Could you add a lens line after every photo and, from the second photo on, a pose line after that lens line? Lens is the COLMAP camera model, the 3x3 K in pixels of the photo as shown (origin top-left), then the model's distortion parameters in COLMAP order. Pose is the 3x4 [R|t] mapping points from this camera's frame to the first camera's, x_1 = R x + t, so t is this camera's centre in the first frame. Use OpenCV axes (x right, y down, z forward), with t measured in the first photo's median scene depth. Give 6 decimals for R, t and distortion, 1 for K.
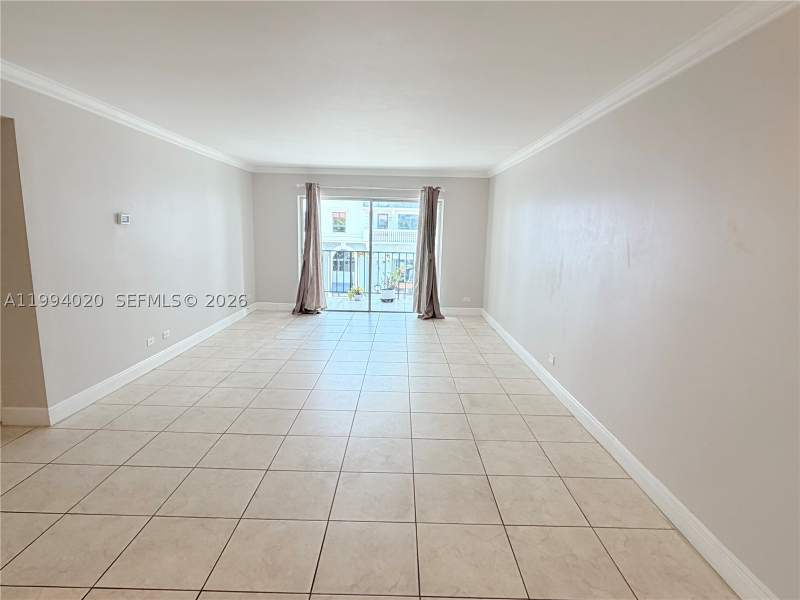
lens RADIAL K [[432.6, 0, 395.6], [0, 432.6, 304.5], [0, 0, 1]] dist [0.000571, -0.000598]
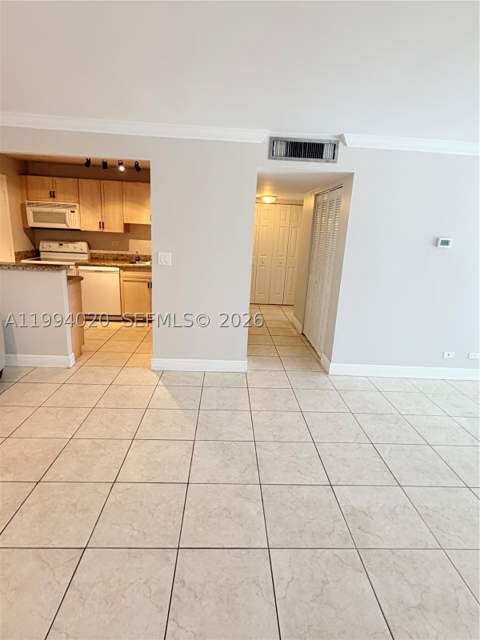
lens RADIAL K [[346.1, 0, 241.6], [0, 346.1, 318.1], [0, 0, 1]] dist [0.000571, -0.000598]
pose [[0.050244, 0.230052, -0.971881, 0.150366], [-0.223592, 0.951001, 0.213550, -0.046084], [0.973387, 0.206575, 0.099219, 0.237187]]
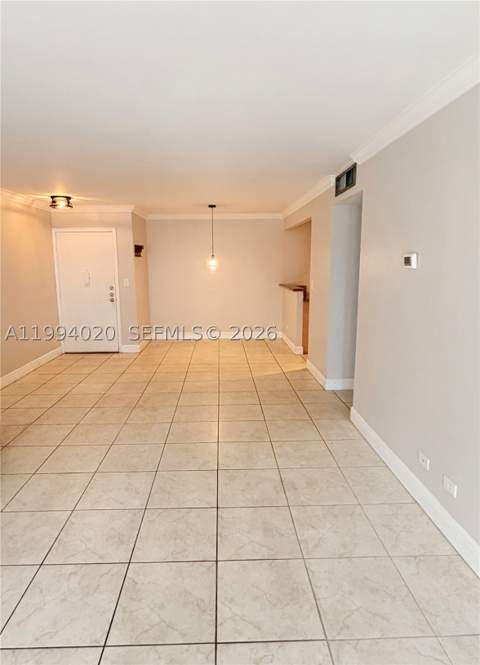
lens RADIAL K [[406.6, 0, 237.0], [0, 406.6, 334.0], [0, 0, 1]] dist [0.000656, 0.000129]
pose [[-0.998716, -0.005693, -0.050331, -0.170560], [-0.023034, 0.936025, 0.351178, -0.174801], [0.045112, 0.351887, -0.934955, 0.913306]]
